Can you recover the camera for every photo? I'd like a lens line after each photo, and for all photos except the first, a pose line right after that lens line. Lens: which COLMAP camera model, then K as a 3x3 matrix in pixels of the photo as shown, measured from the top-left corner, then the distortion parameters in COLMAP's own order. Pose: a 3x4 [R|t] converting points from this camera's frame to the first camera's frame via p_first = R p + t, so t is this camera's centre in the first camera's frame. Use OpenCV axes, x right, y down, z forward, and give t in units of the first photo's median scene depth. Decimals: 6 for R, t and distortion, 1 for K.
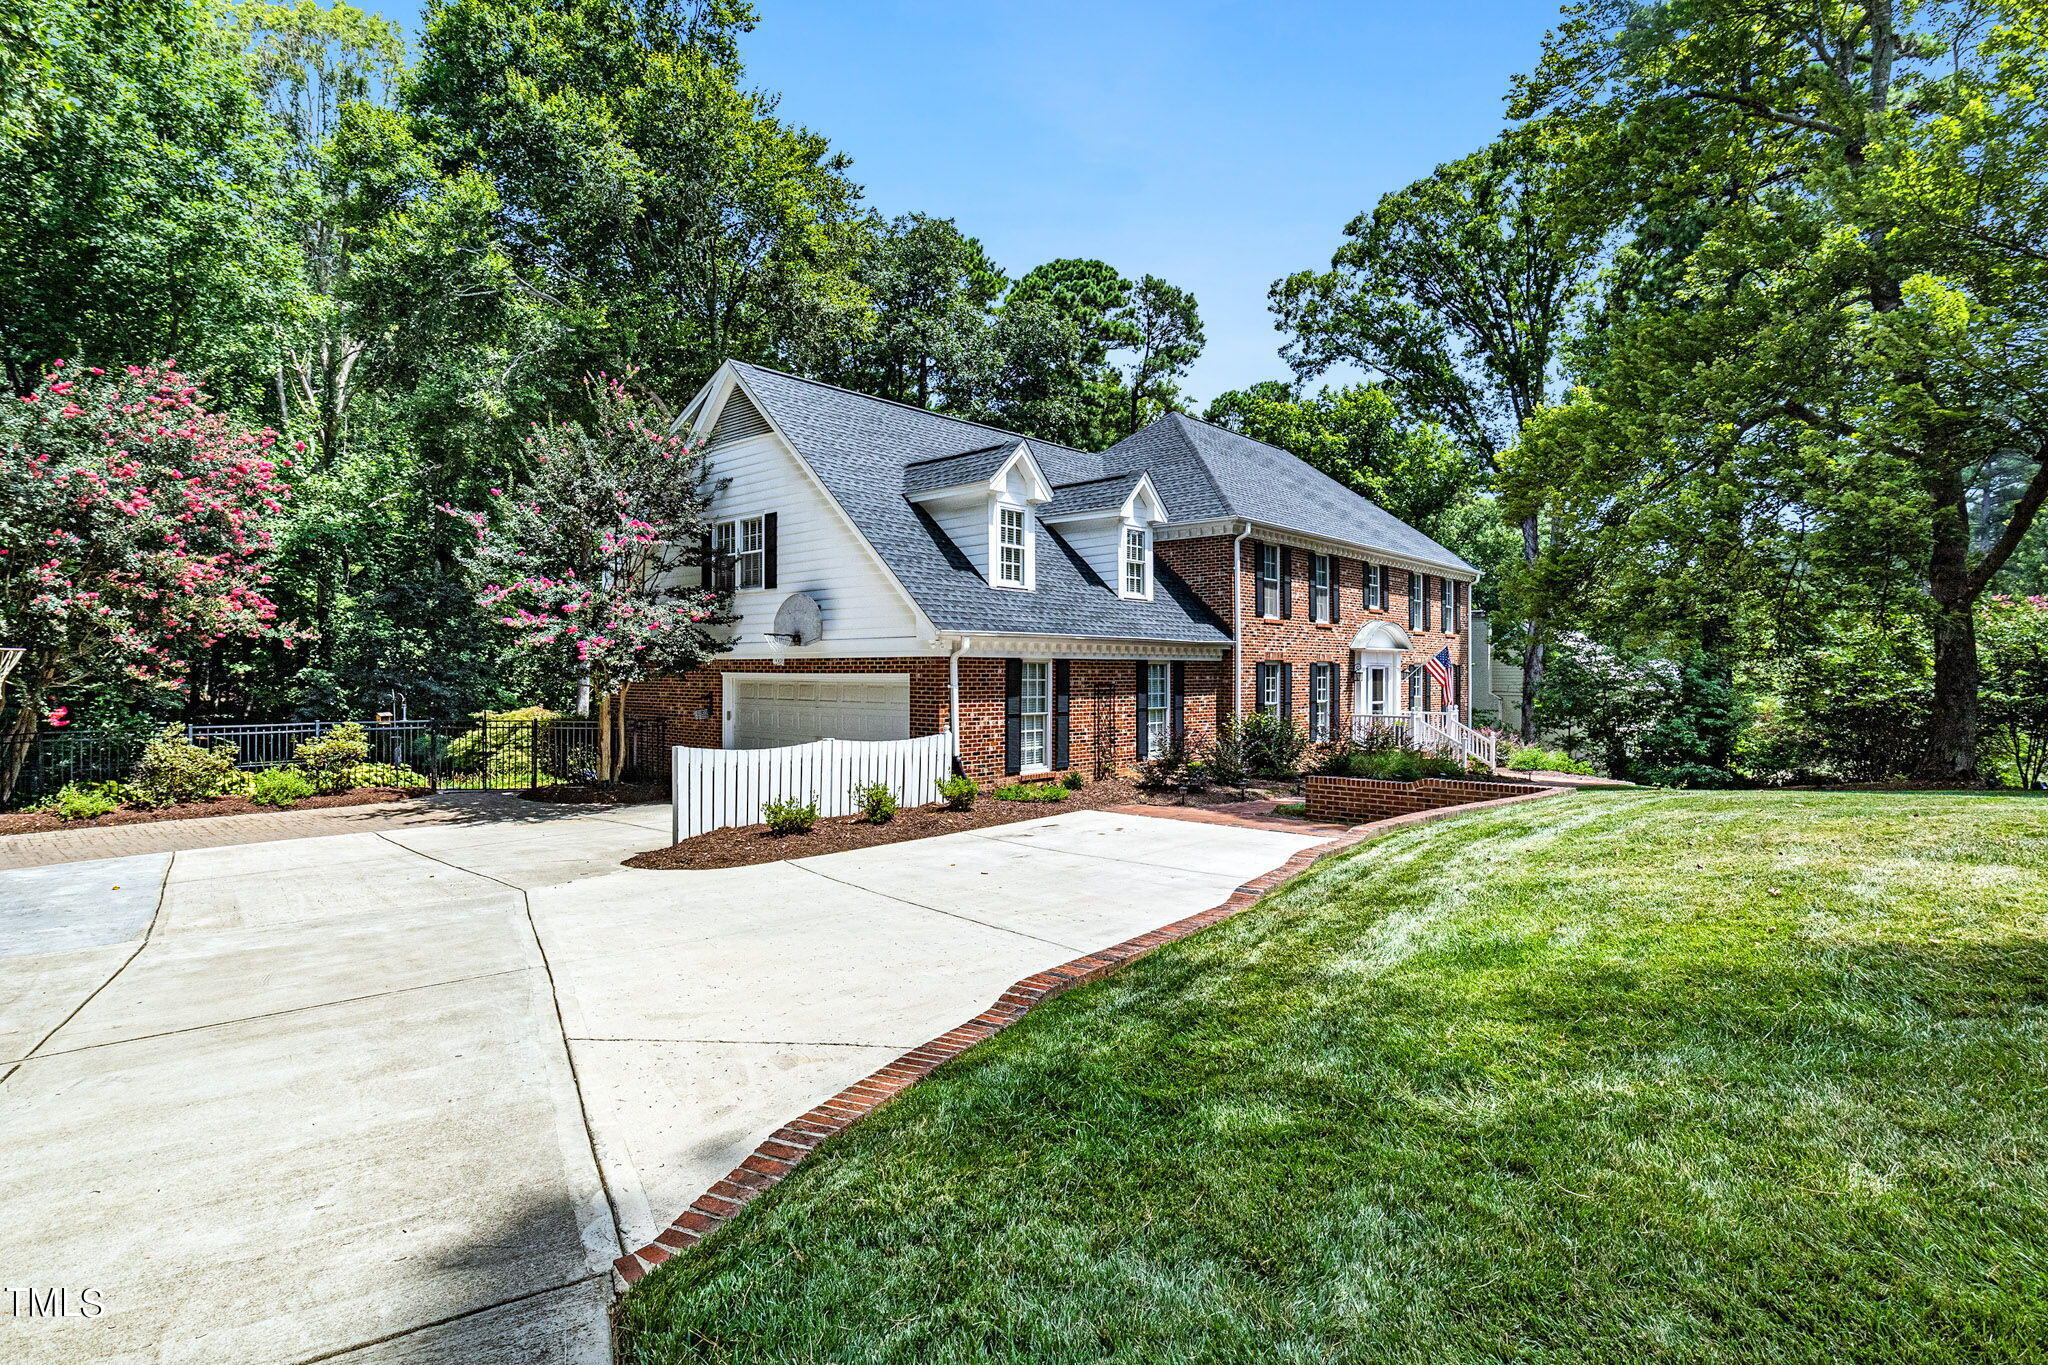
lens RADIAL K [[1021.0, 0, 1034.3], [0, 1021.0, 675.1], [0, 0, 1]] dist [-0.018462, 0.008665]
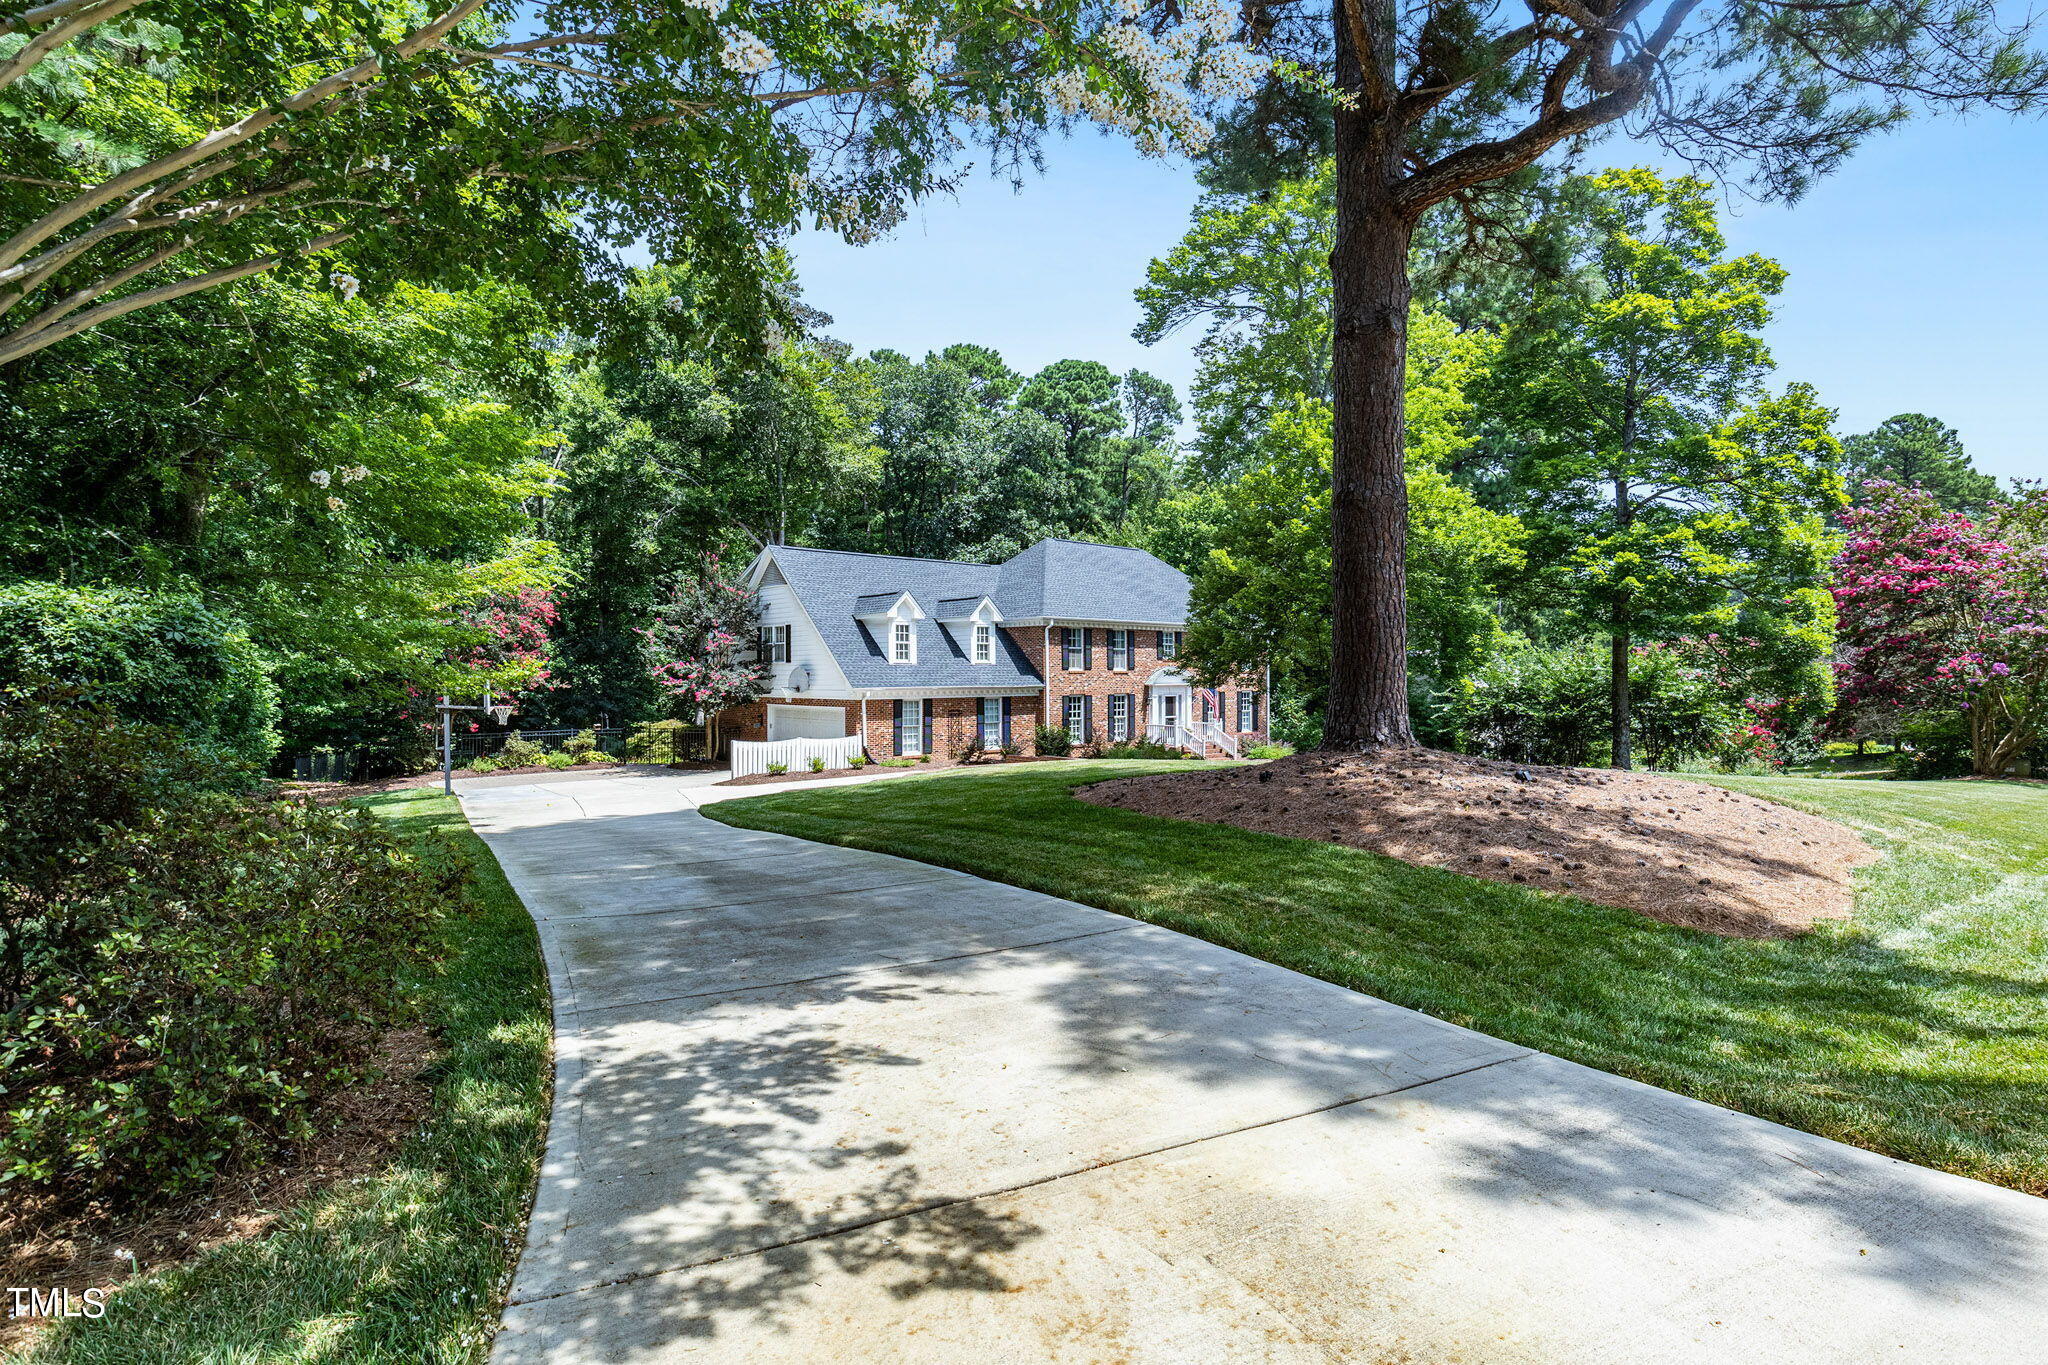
lens RADIAL K [[1021.0, 0, 1034.3], [0, 1021.0, 675.1], [0, 0, 1]] dist [-0.018462, 0.008665]
pose [[0.994457, -0.004537, -0.105049, 0.408587], [0.004214, 0.999986, -0.003303, -0.049499], [0.105063, 0.002842, 0.994462, -0.888604]]
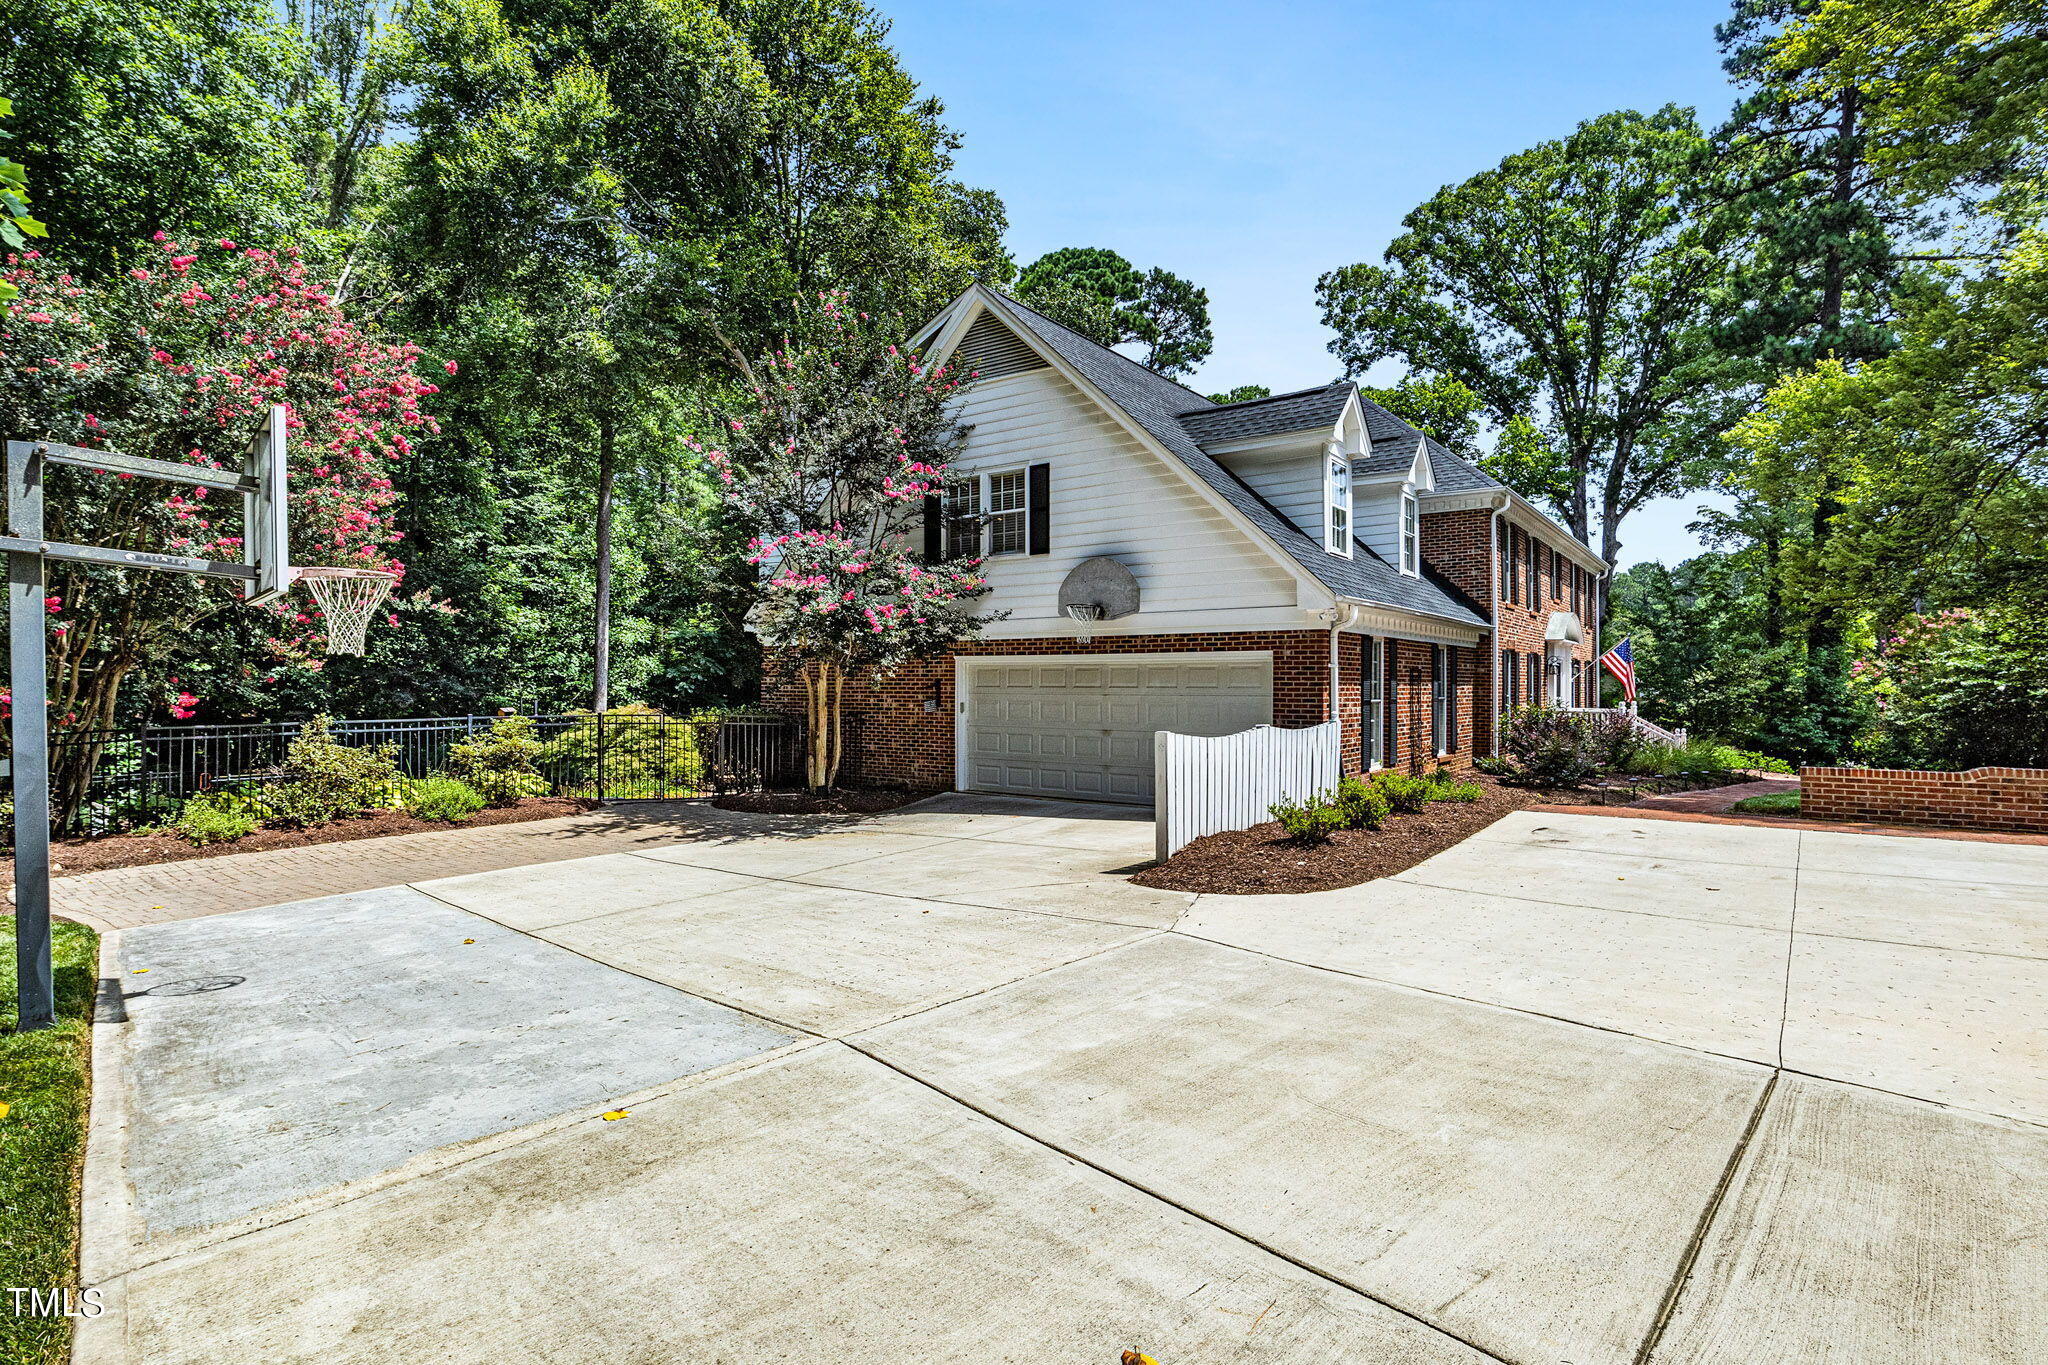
lens RADIAL K [[1021.0, 0, 1034.3], [0, 1021.0, 675.1], [0, 0, 1]] dist [-0.018462, 0.008665]
pose [[0.994955, 0.000654, 0.100321, -0.330695], [0.000556, 0.999927, -0.012032, 0.023018], [-0.100321, 0.012027, 0.994882, 0.159327]]
